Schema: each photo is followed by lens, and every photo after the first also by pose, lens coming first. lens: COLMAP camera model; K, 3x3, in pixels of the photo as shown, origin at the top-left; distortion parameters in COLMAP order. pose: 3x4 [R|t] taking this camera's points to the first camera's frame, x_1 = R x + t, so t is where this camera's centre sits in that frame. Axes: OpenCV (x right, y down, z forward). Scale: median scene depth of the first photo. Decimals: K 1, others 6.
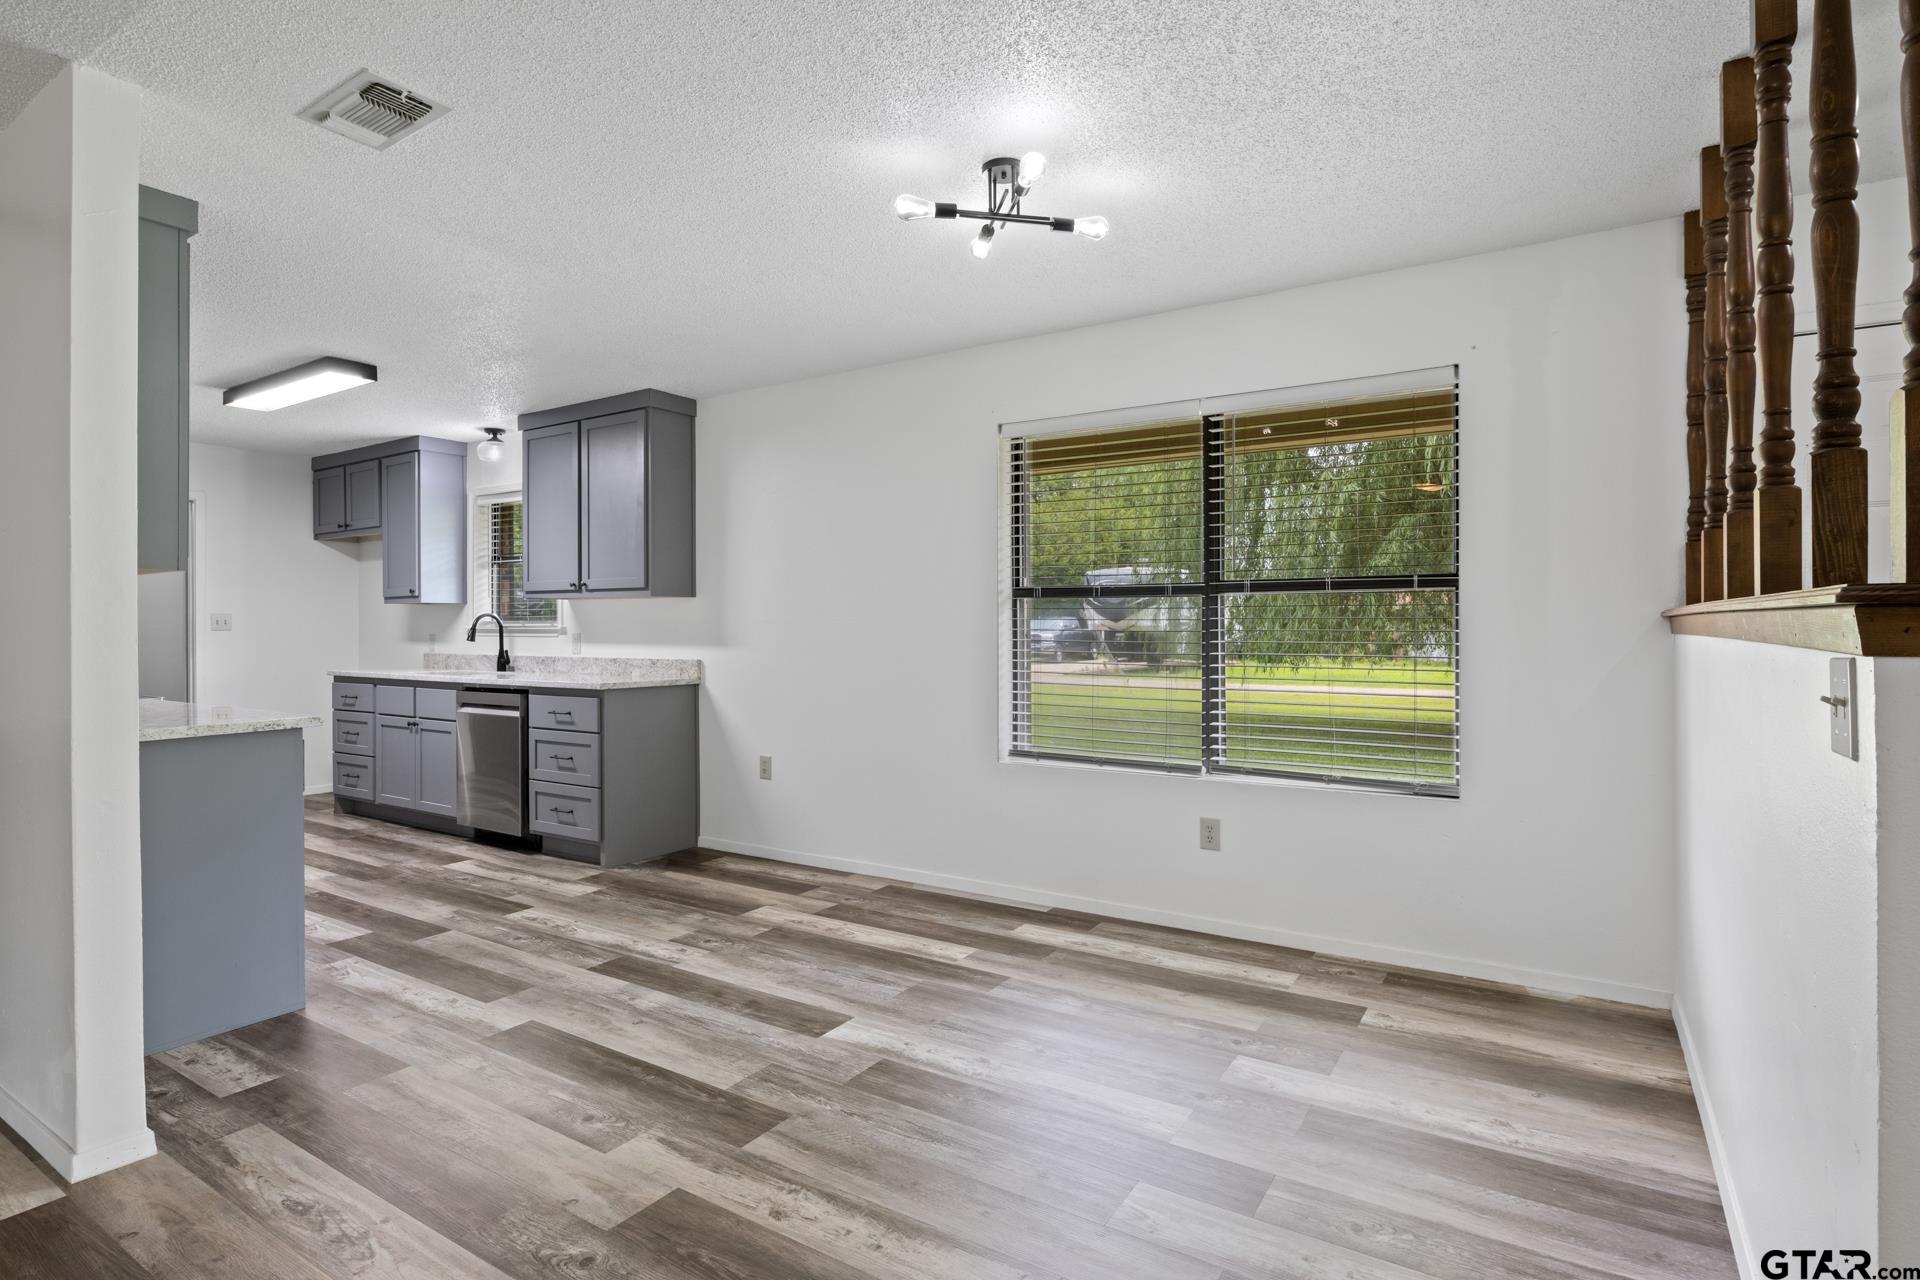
lens RADIAL K [[968.7, 0, 970.7], [0, 968.7, 630.0], [0, 0, 1]] dist [-0.004891, -0.002274]
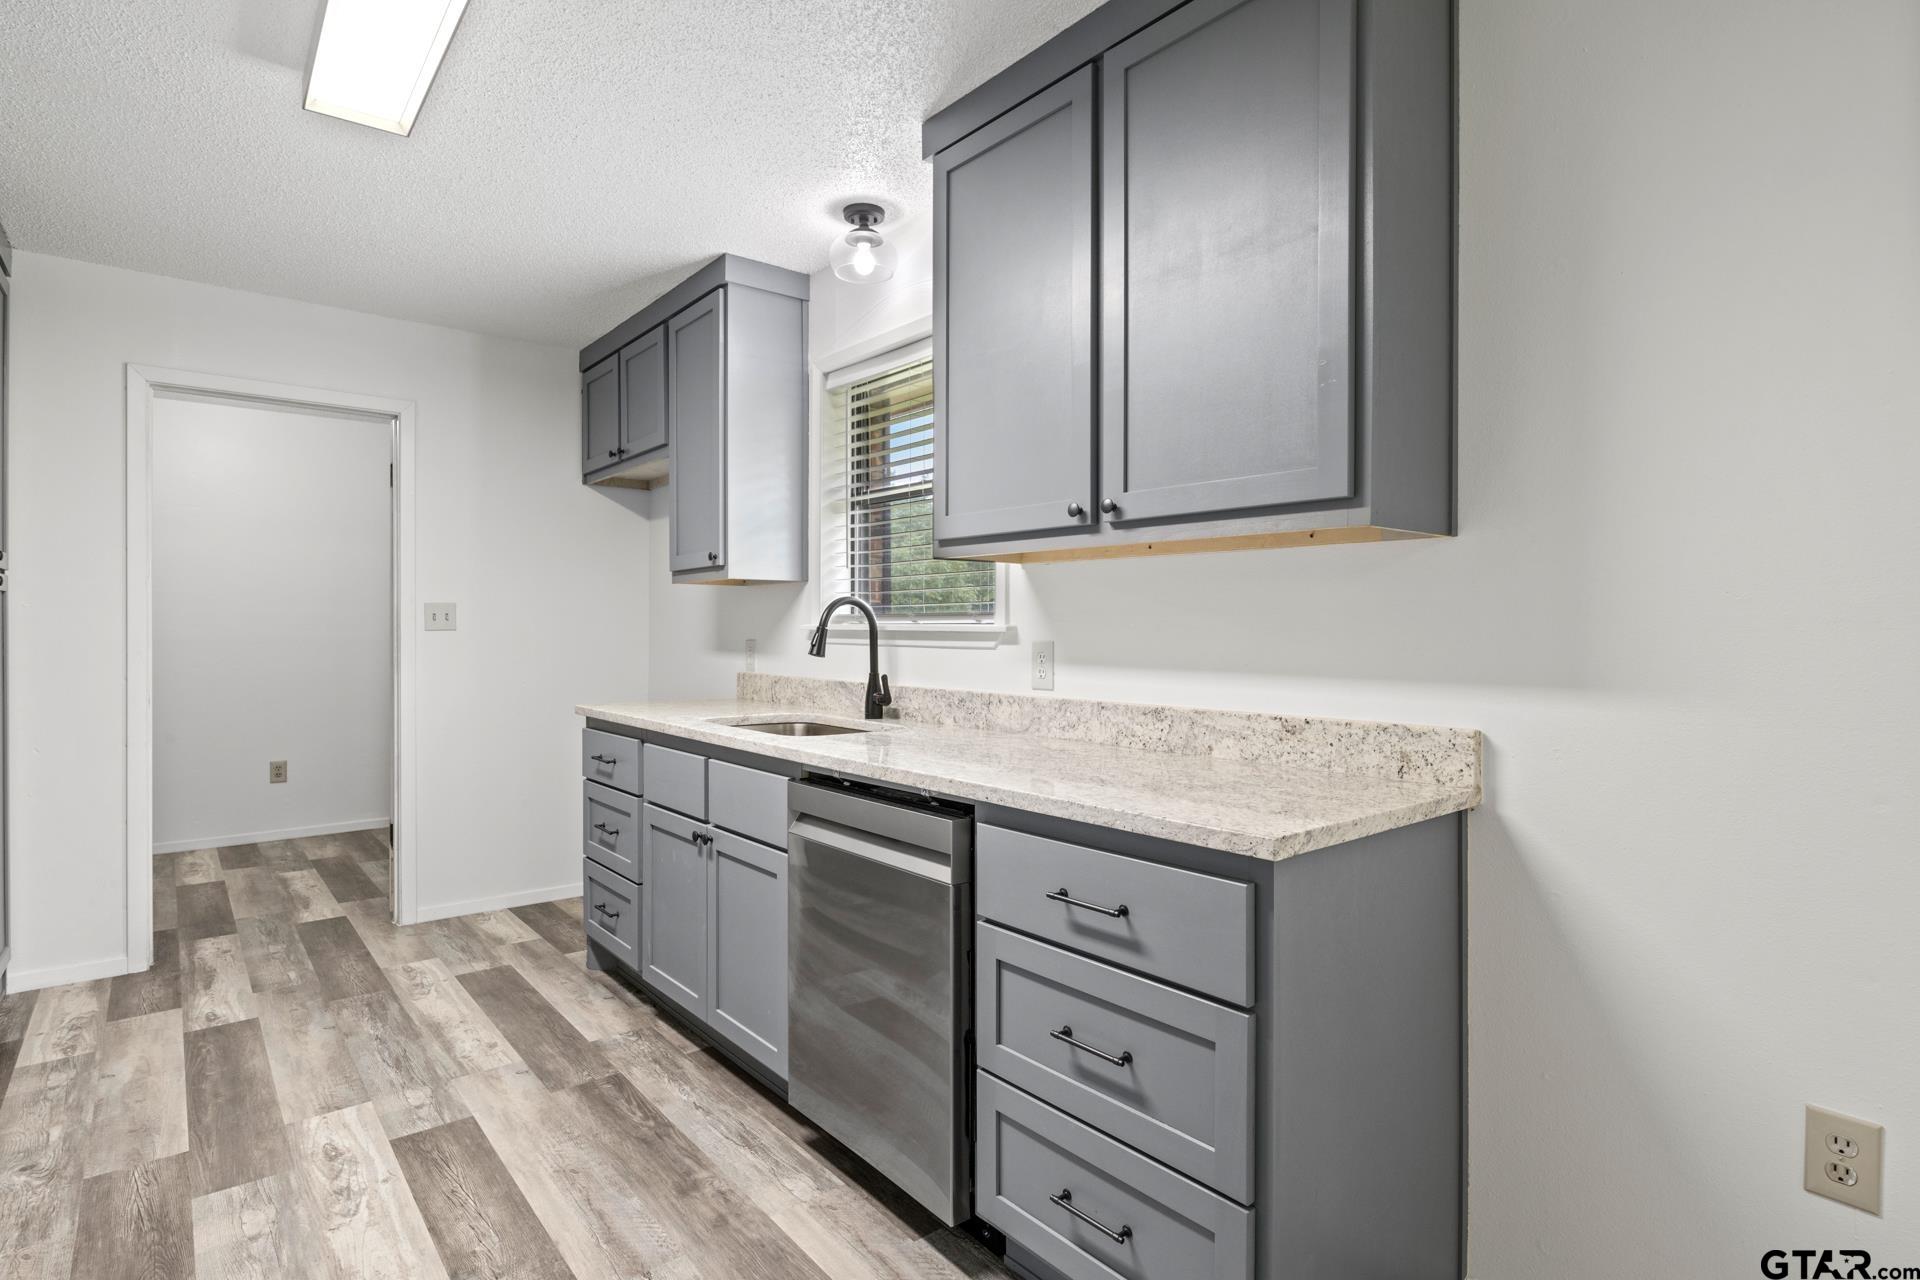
lens RADIAL K [[968.7, 0, 954.7], [0, 968.7, 636.2], [0, 0, 1]] dist [-0.004891, -0.002274]
pose [[0.949366, 0.006602, -0.314103, -0.355390], [-0.004732, 0.999966, 0.006717, -0.001885], [0.314136, -0.004890, 0.949365, 0.668022]]
